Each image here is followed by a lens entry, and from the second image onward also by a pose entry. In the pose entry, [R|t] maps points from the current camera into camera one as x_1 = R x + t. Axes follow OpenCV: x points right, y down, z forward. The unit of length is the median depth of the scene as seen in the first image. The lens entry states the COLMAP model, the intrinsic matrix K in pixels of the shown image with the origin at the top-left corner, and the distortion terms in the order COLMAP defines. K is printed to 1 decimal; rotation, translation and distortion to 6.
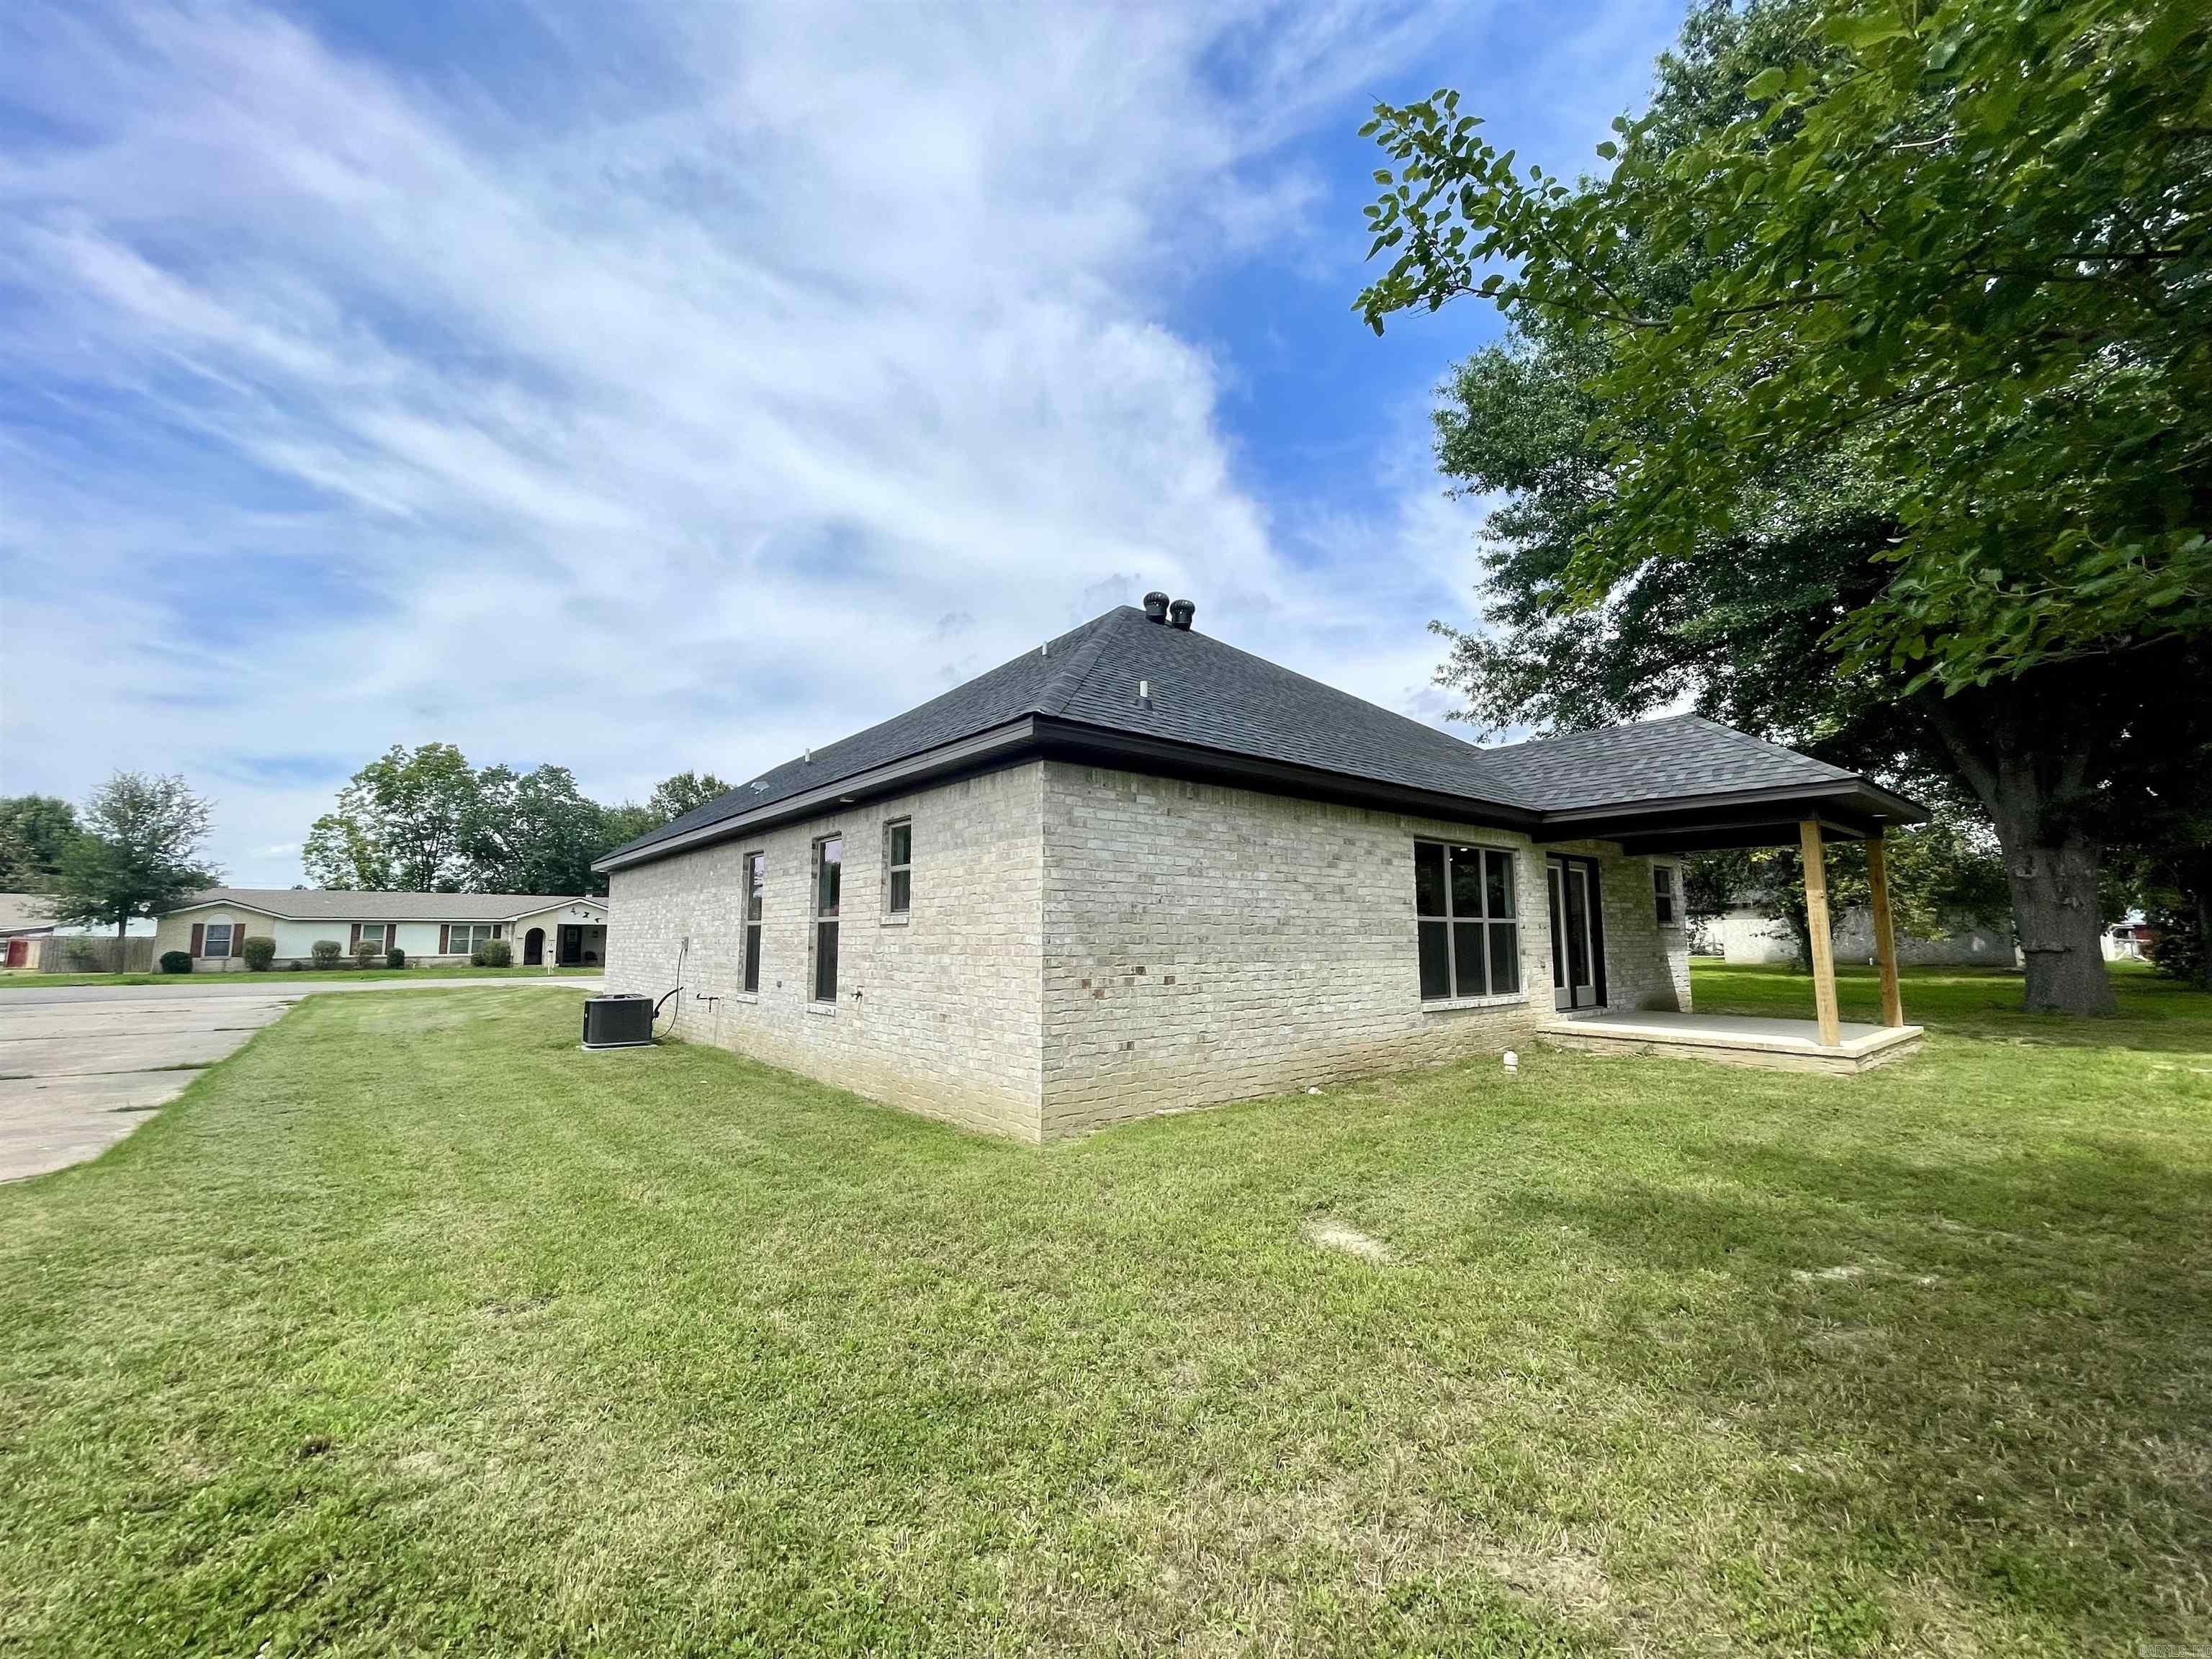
lens RADIAL K [[889.8, 0, 1097.9], [0, 889.8, 828.2], [0, 0, 1]] dist [-0.001216, 0.000175]
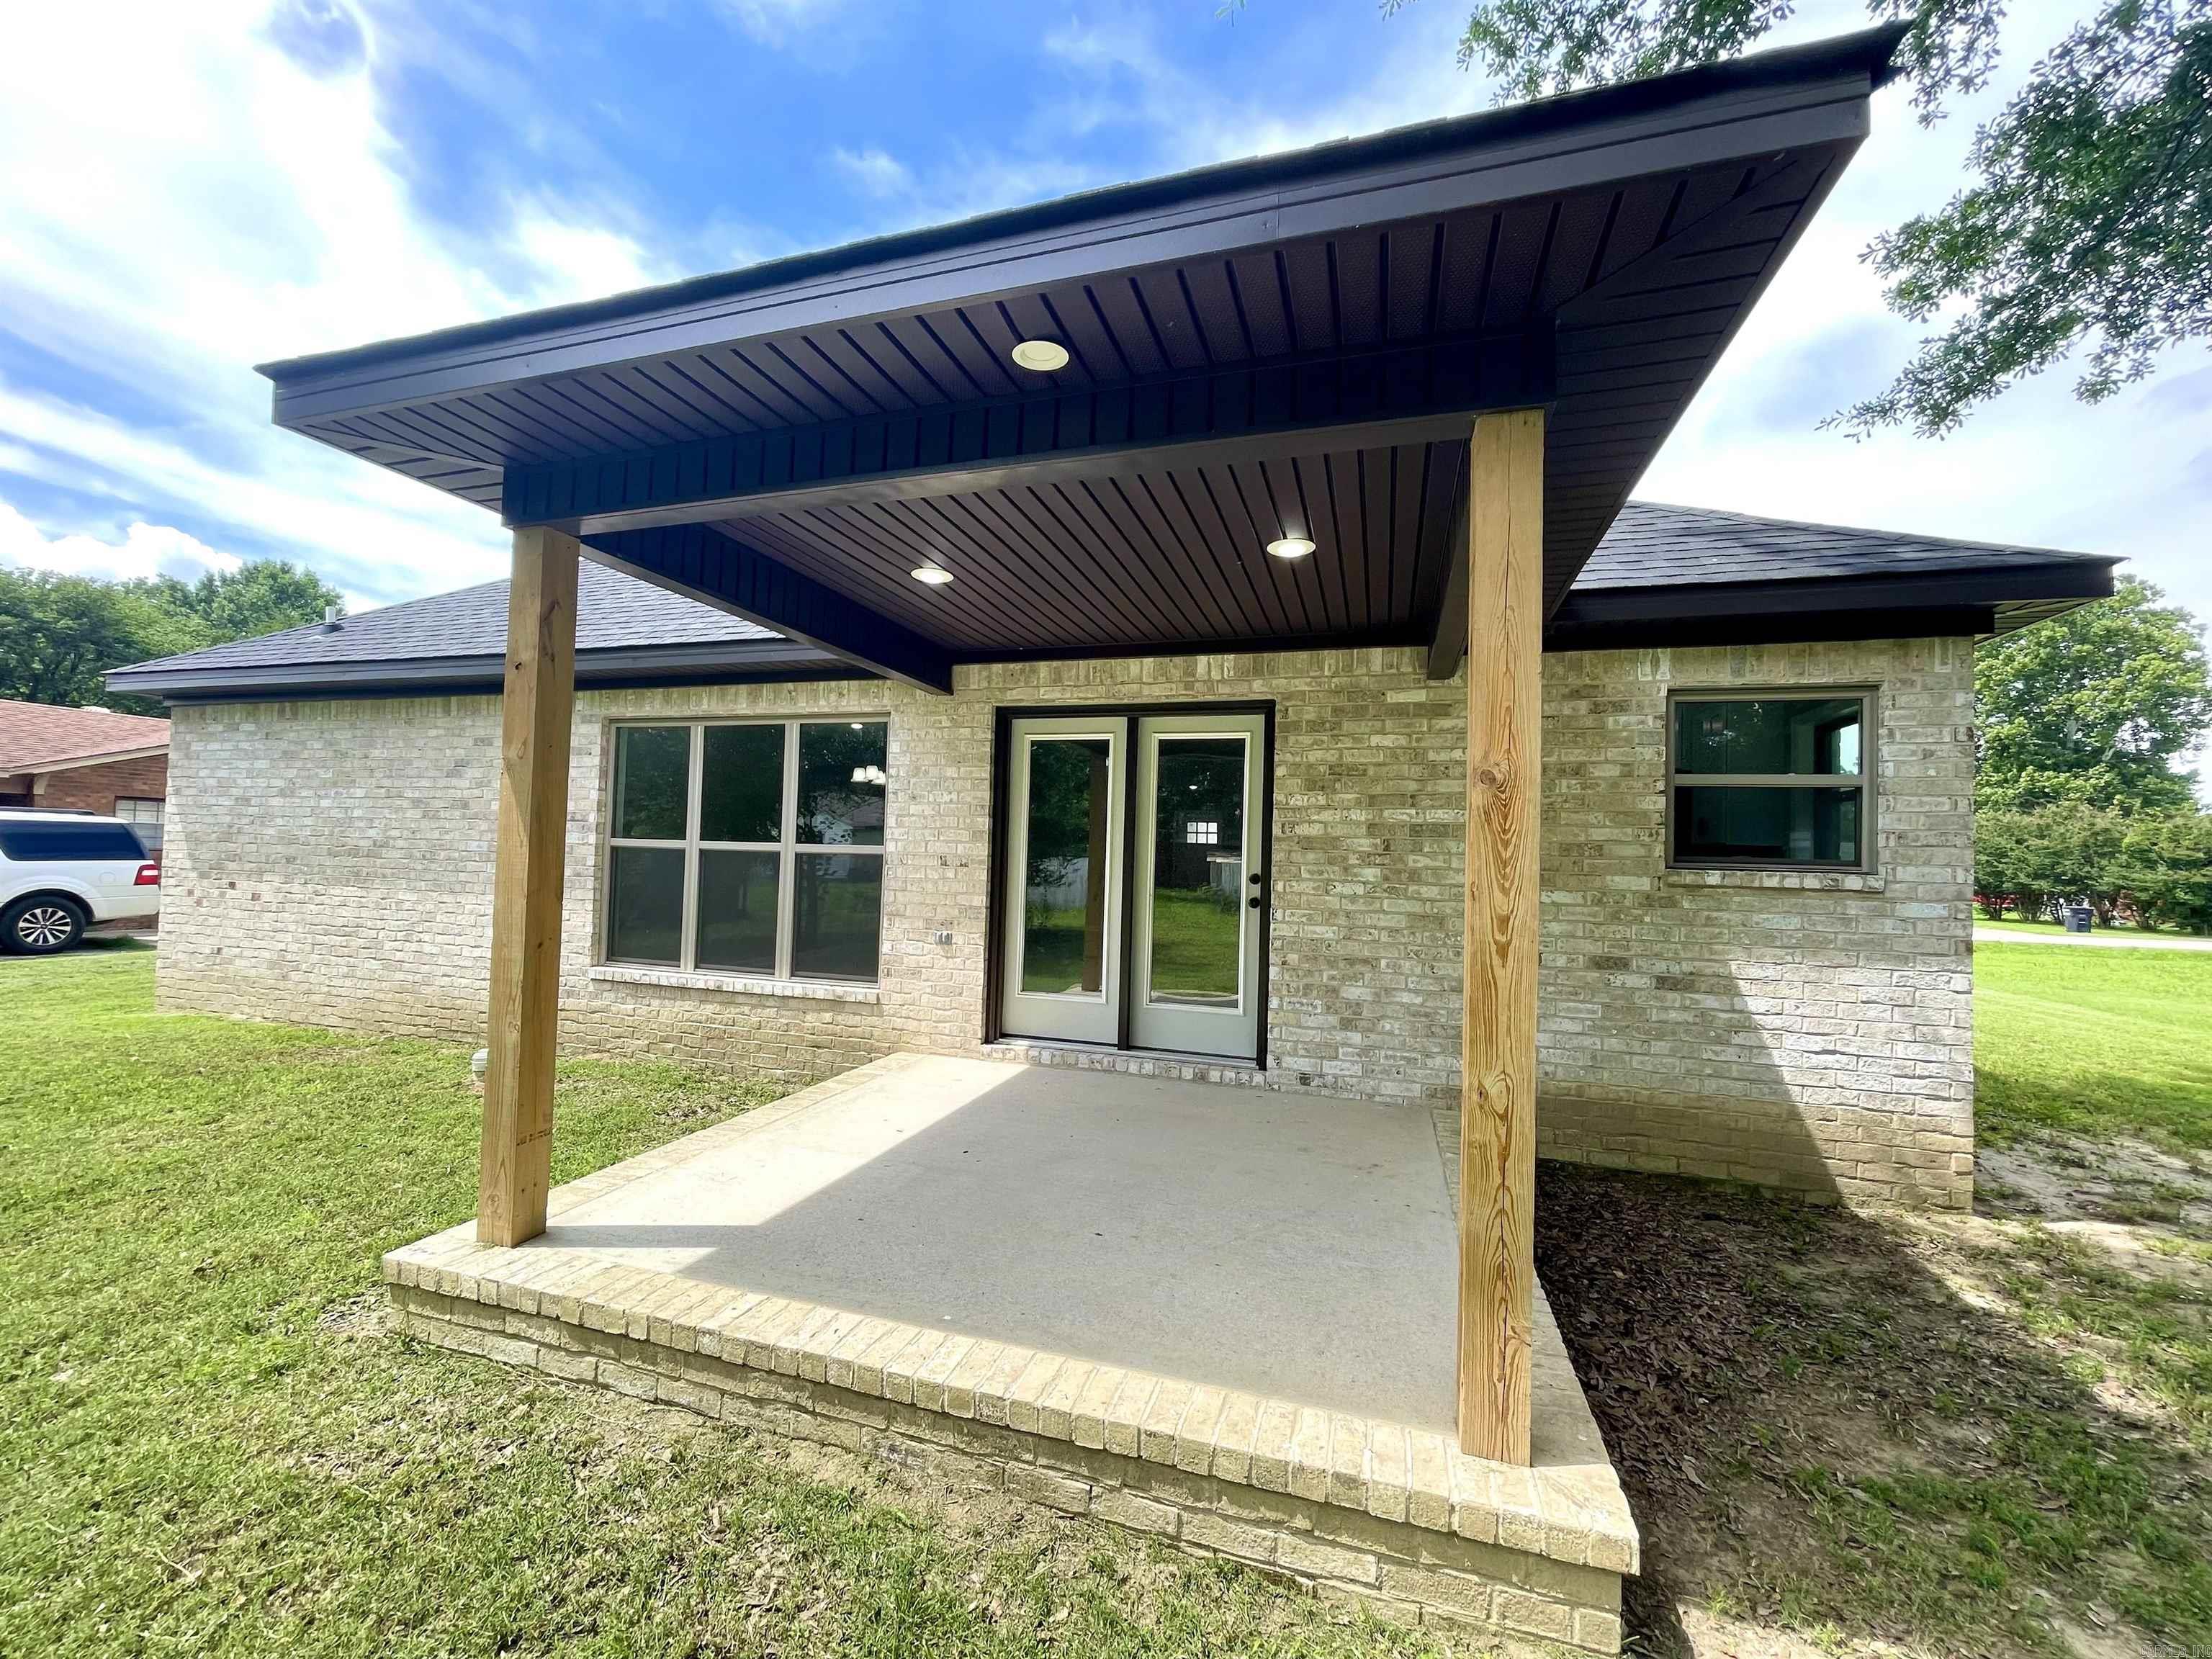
lens RADIAL K [[880.3, 0, 1107.3], [0, 880.3, 839.6], [0, 0, 1]] dist [0.014055, 0.000193]
pose [[0.541573, -0.004989, -0.840639, 1.387220], [0.072042, 0.996579, 0.040497, 0.122282], [0.837561, -0.082493, 0.540080, 1.172996]]
